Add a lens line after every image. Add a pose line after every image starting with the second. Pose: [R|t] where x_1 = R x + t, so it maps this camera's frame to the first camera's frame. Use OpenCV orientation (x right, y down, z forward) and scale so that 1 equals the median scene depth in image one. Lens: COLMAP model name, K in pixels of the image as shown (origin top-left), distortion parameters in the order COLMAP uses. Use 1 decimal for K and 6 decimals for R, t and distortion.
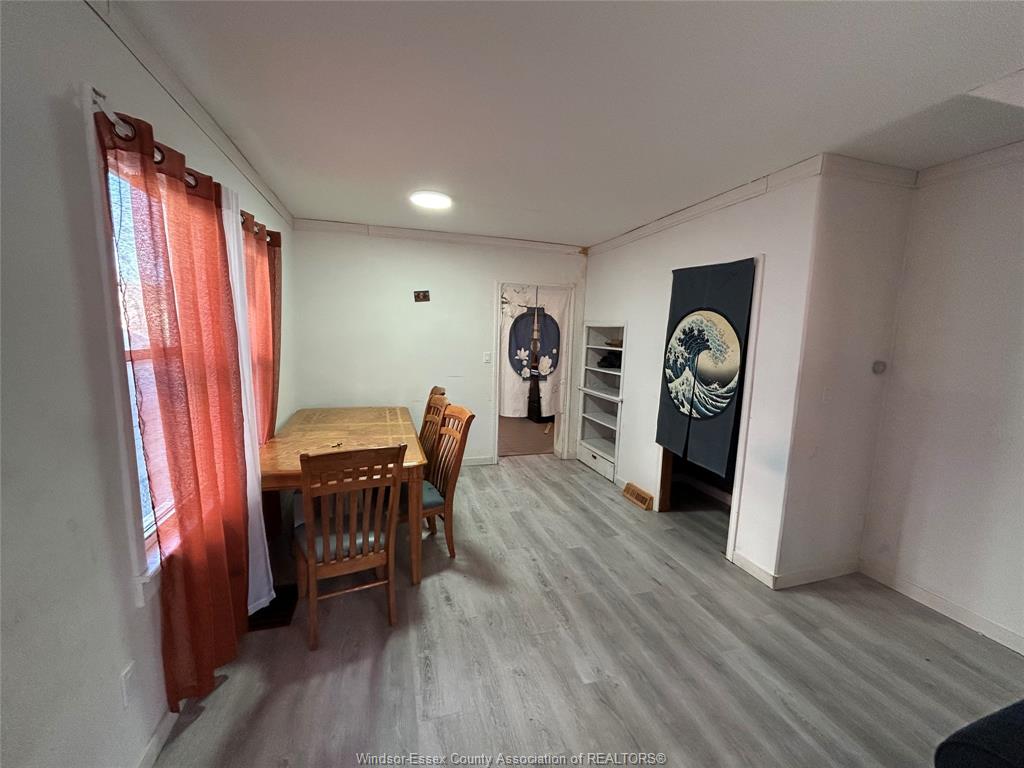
lens RADIAL K [[412.4, 0, 511.5], [0, 412.4, 386.9], [0, 0, 1]] dist [-0.000546, 0.000303]
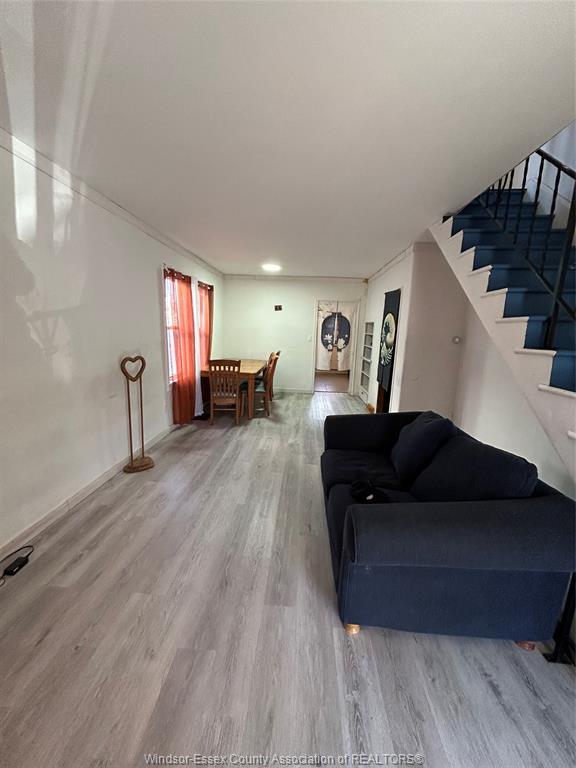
lens RADIAL K [[309.3, 0, 288.3], [0, 309.3, 386.0], [0, 0, 1]] dist [-0.000546, 0.000303]
pose [[0.937078, 0.065498, -0.342922, 0.615334], [-0.051070, 0.997395, 0.050946, 0.141157], [0.345365, -0.030227, 0.937981, -0.713039]]
